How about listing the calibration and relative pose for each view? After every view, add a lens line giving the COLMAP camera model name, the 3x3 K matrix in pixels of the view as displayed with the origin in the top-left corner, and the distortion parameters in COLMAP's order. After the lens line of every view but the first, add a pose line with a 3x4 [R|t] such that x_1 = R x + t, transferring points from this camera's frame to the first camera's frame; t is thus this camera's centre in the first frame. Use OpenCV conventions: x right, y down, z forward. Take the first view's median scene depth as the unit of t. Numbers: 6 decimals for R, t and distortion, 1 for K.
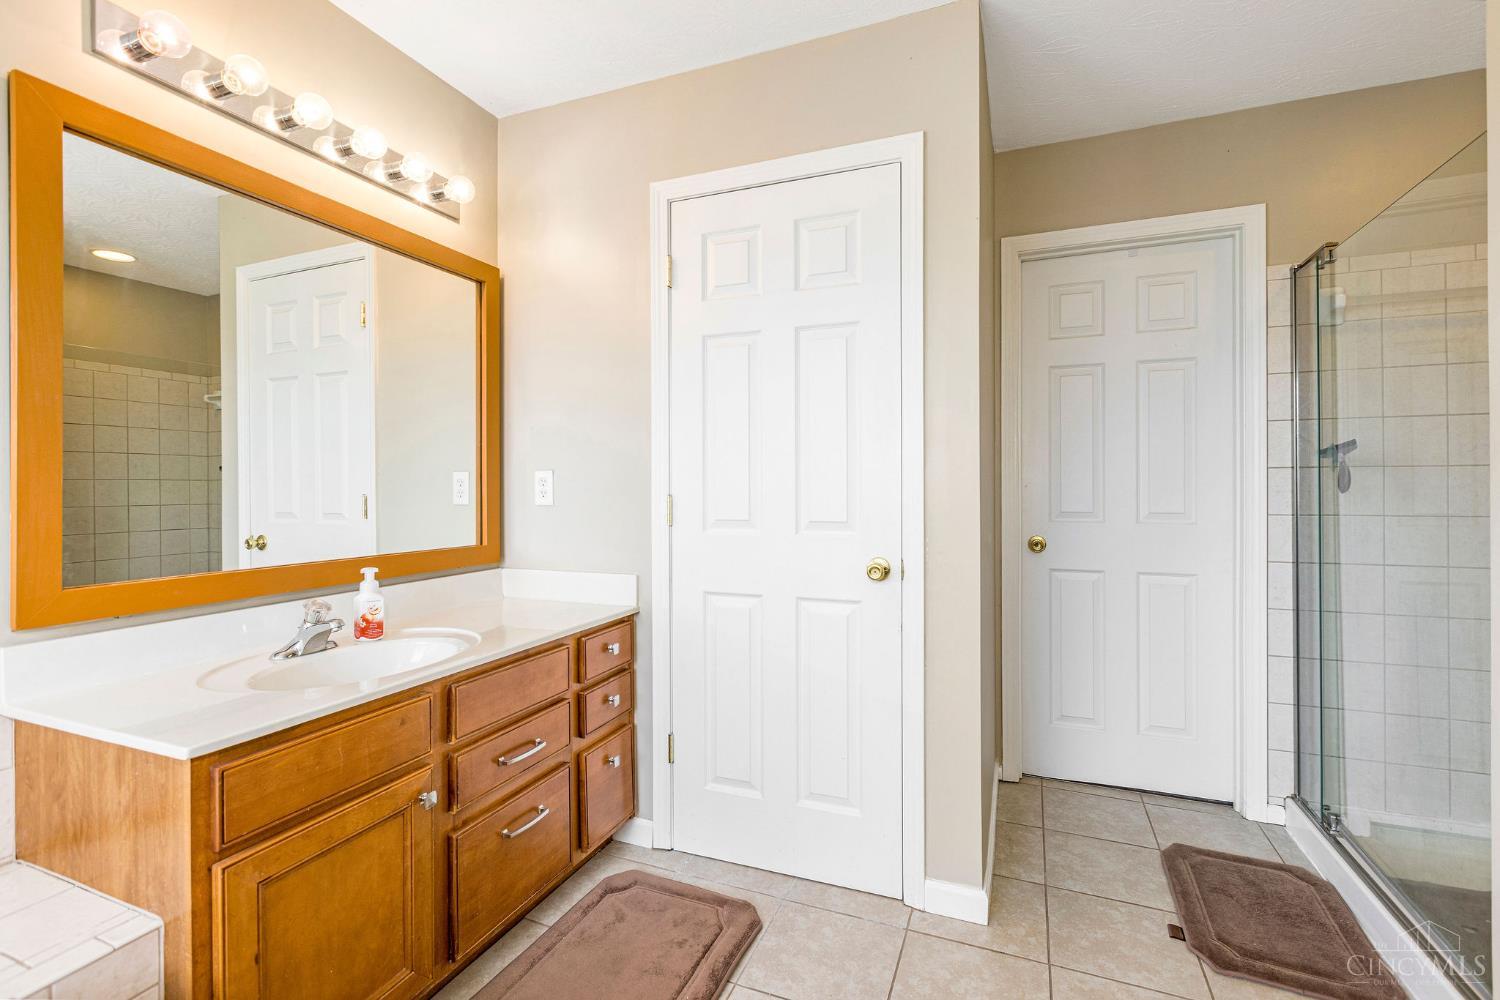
lens RADIAL K [[672.6, 0, 750.7], [0, 672.6, 489.5], [0, 0, 1]] dist [0.006046, 0.000015]
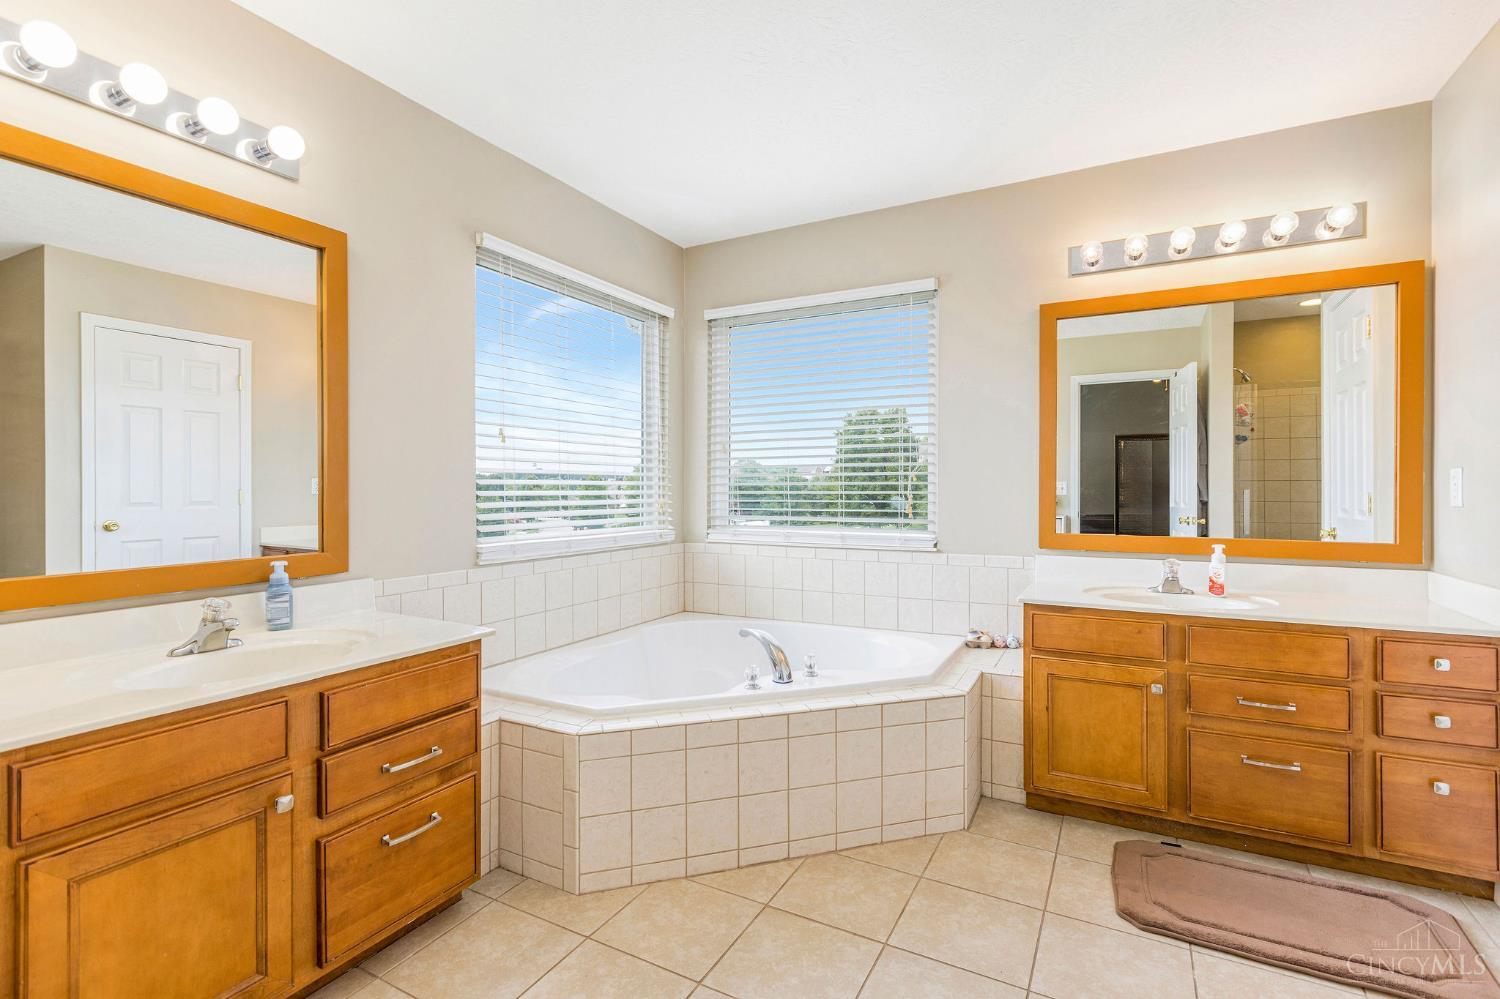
lens RADIAL K [[672.6, 0, 760.9], [0, 672.6, 492.6], [0, 0, 1]] dist [0.006046, 0.000015]
pose [[-0.119157, 0.005310, -0.992861, 0.939981], [-0.002193, 0.999982, 0.005612, 0.002626], [0.992873, 0.002846, -0.119144, 0.226516]]
